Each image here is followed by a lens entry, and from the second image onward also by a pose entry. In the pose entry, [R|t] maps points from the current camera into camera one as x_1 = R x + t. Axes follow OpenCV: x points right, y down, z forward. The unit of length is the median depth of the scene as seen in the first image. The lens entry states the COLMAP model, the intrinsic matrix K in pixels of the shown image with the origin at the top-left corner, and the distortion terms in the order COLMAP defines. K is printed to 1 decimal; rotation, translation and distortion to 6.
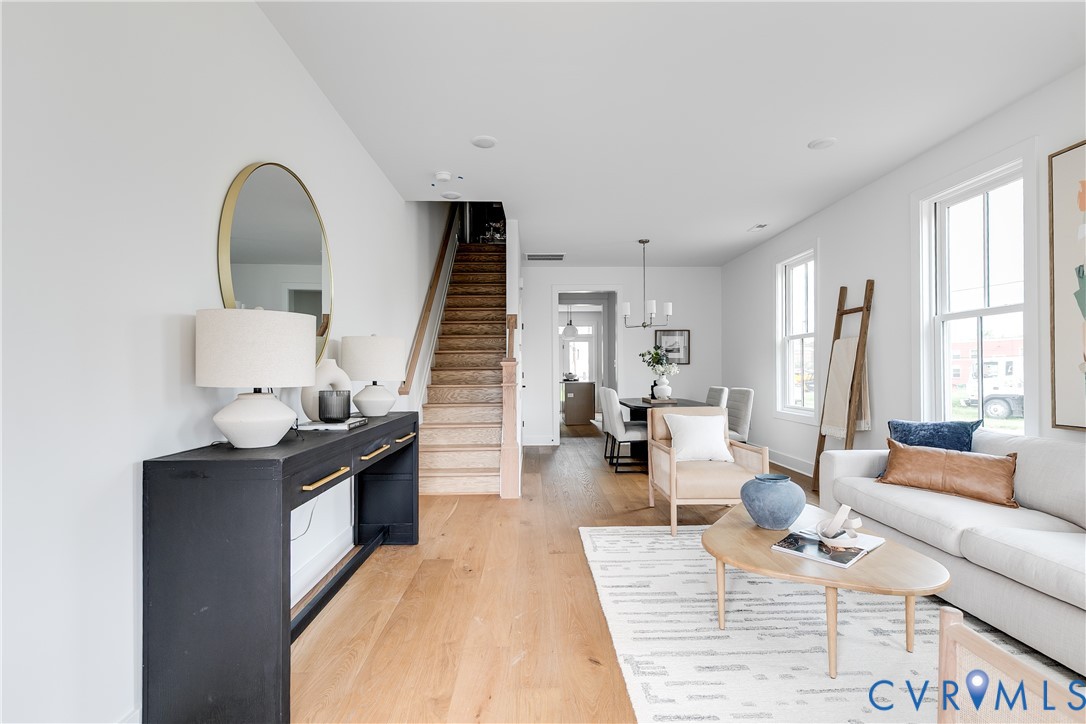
lens RADIAL K [[487.8, 0, 557.3], [0, 487.8, 376.5], [0, 0, 1]] dist [0.004742, -0.001731]
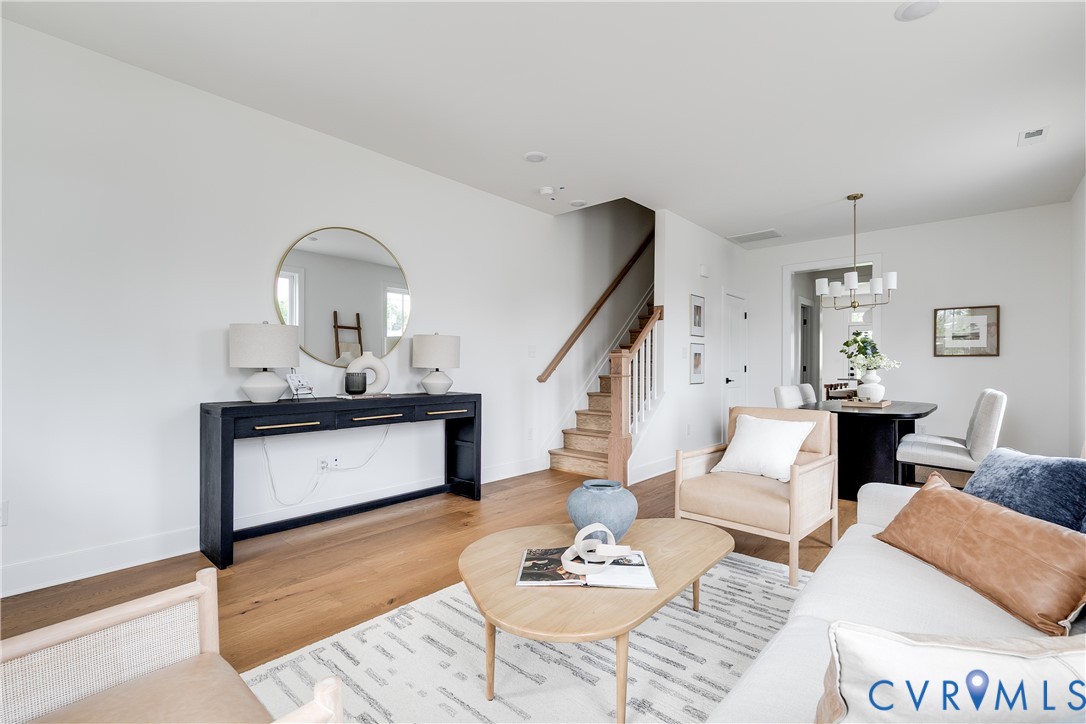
lens RADIAL K [[487.8, 0, 568.9], [0, 487.8, 368.3], [0, 0, 1]] dist [0.004742, -0.001731]
pose [[0.741853, 0.012652, -0.670443, 0.694376], [-0.016198, 0.999868, 0.000944, 0.003008], [0.670367, 0.010160, 0.741960, 0.232939]]
